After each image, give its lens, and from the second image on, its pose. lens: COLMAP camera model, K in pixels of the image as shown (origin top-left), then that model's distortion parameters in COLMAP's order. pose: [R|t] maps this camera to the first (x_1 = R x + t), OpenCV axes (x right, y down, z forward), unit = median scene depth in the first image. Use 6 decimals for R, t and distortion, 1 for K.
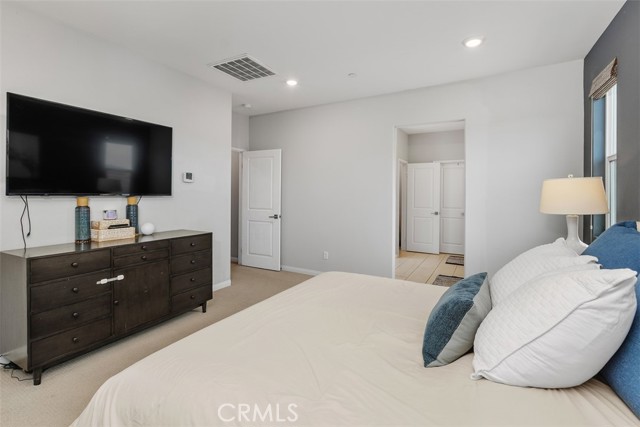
lens RADIAL K [[295.0, 0, 319.8], [0, 295.0, 208.7], [0, 0, 1]] dist [0.004091, -0.000078]
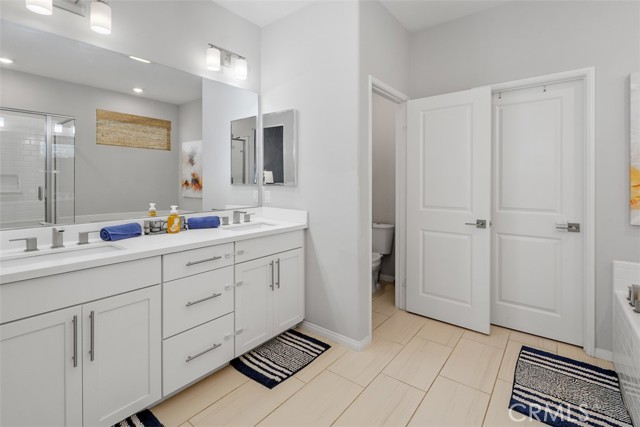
lens RADIAL K [[295.0, 0, 319.6], [0, 295.0, 212.2], [0, 0, 1]] dist [0.004091, -0.000078]
pose [[0.991012, 0.001451, -0.133768, 0.238604], [-0.003145, 0.999917, -0.012458, 0.007769], [0.133738, 0.012767, 0.990934, 0.593357]]
